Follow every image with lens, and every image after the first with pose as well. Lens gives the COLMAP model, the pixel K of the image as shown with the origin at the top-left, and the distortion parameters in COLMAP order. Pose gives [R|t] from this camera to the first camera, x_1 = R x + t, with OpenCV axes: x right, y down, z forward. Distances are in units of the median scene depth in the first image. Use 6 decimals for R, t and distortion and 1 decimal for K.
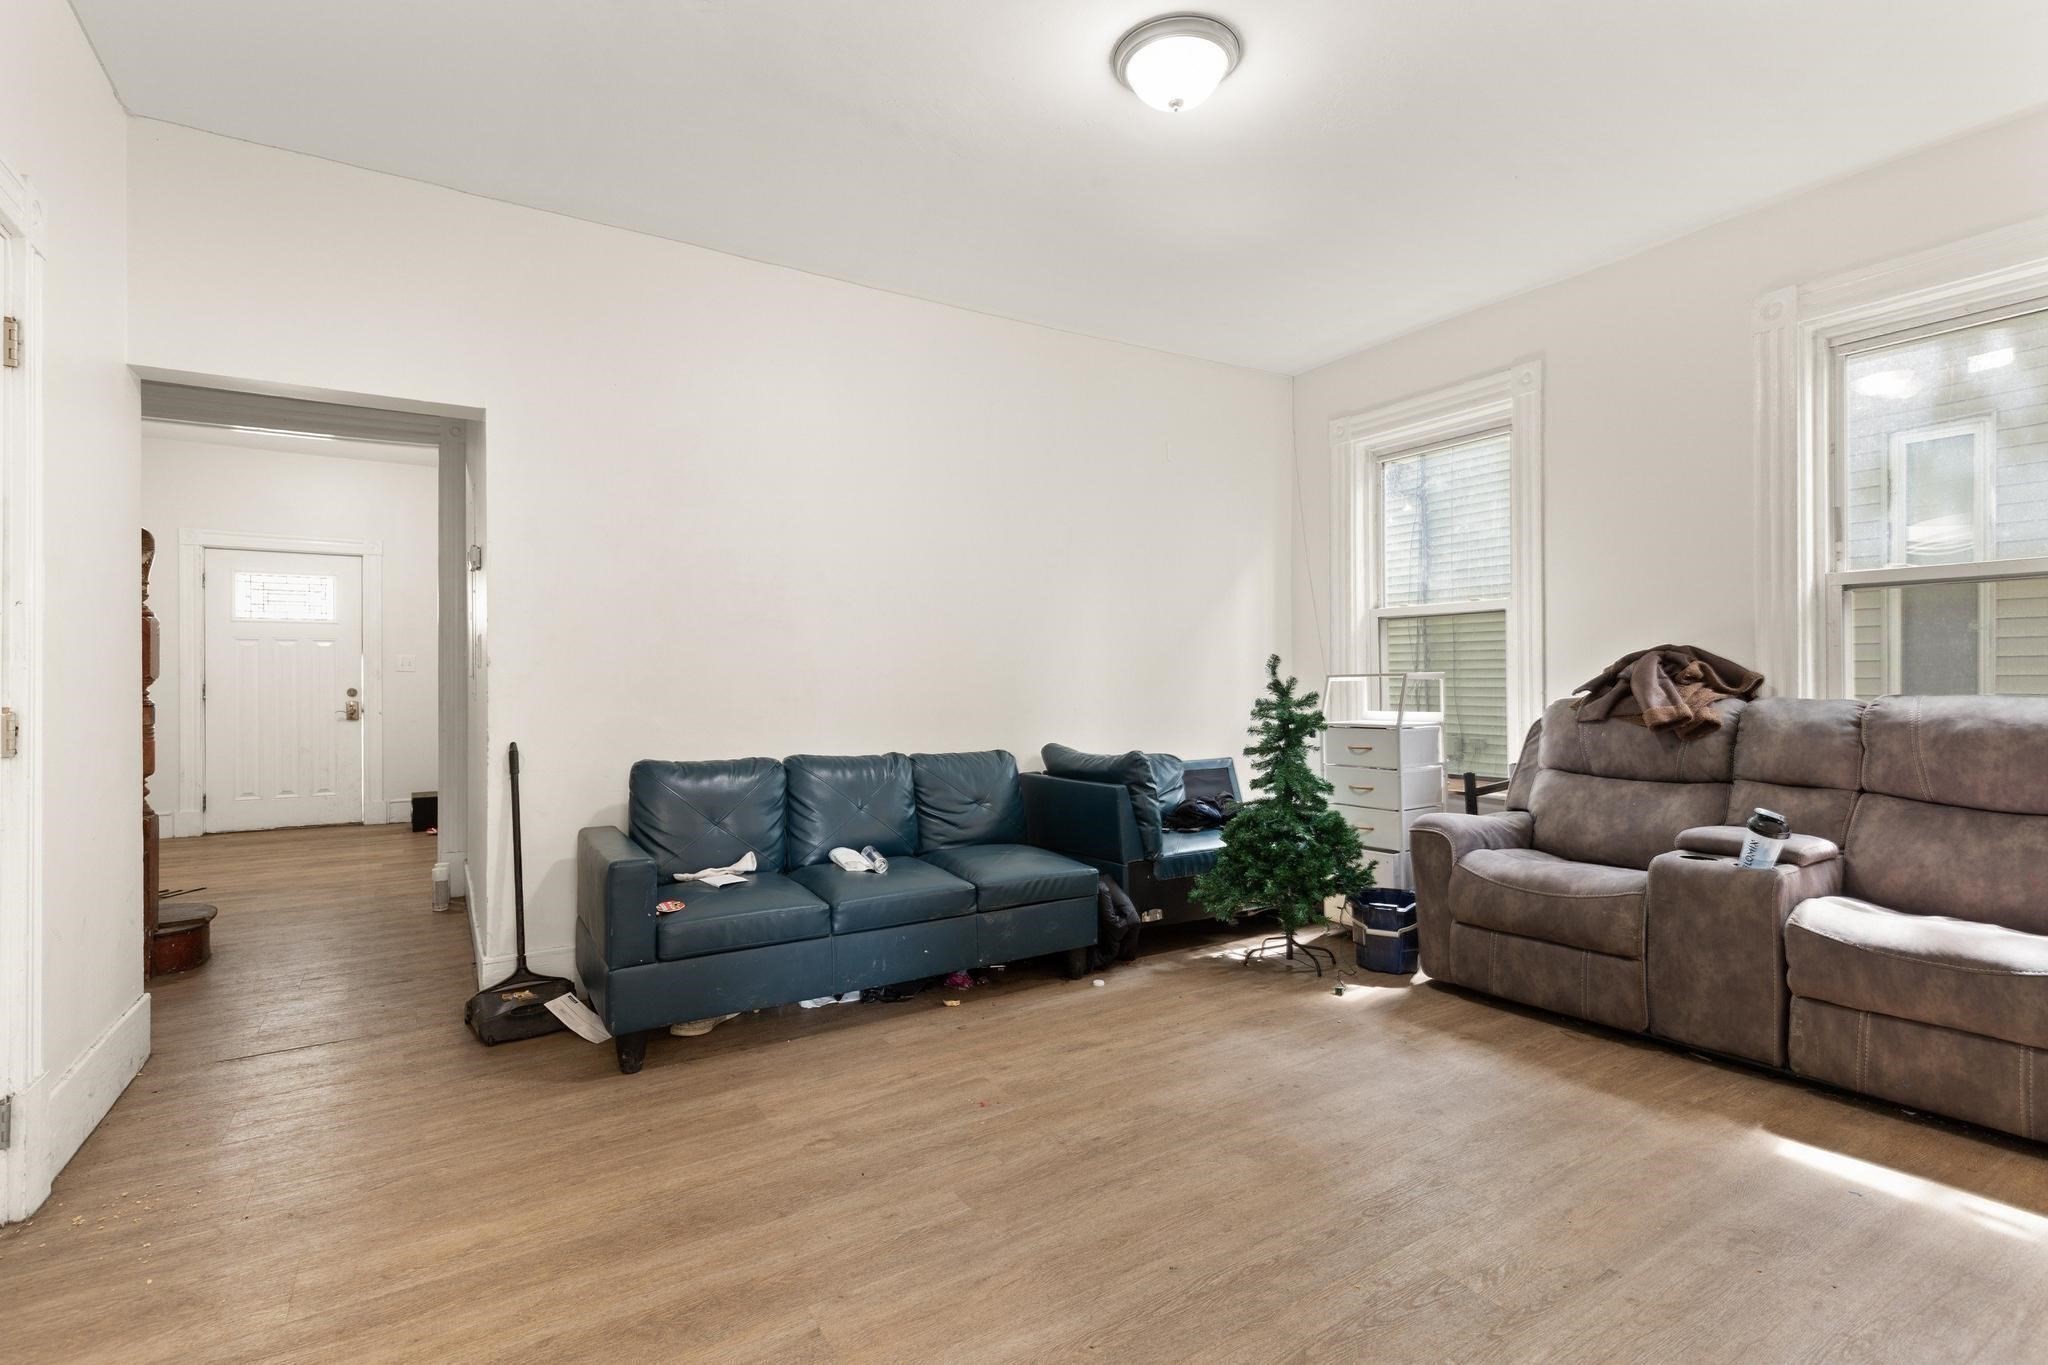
lens RADIAL K [[963.4, 0, 1021.1], [0, 963.4, 678.6], [0, 0, 1]] dist [0.012658, -0.003923]
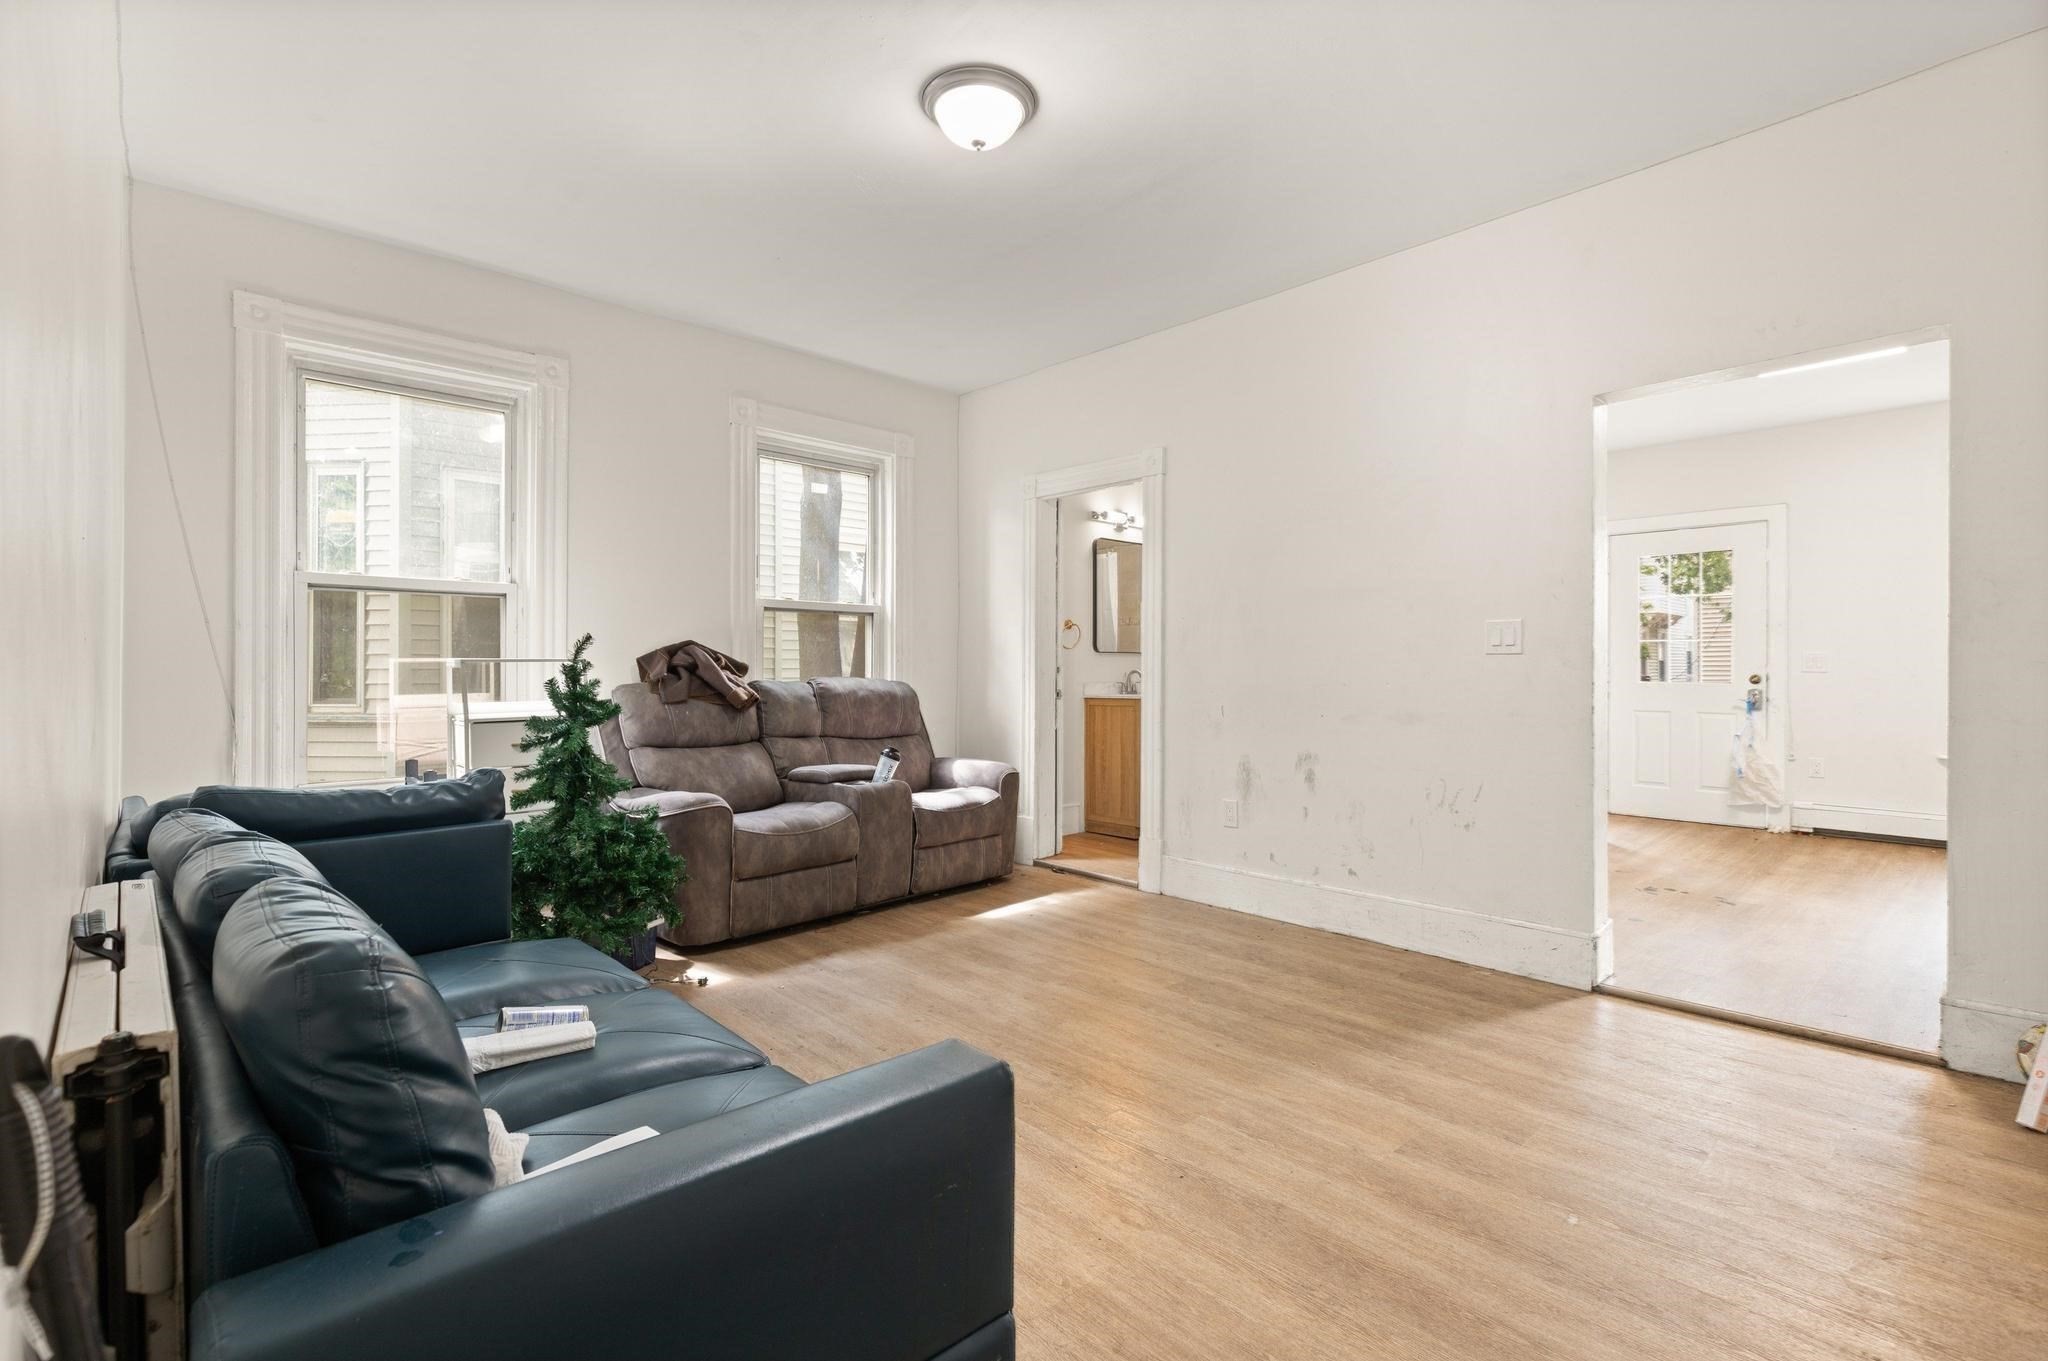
lens RADIAL K [[963.4, 0, 1021.1], [0, 963.4, 676.6], [0, 0, 1]] dist [0.012658, -0.003923]
pose [[-0.213253, 0.000554, 0.976997, -0.835938], [-0.001152, 0.999999, -0.000818, 0.017406], [-0.976996, -0.001300, -0.213252, 1.071749]]
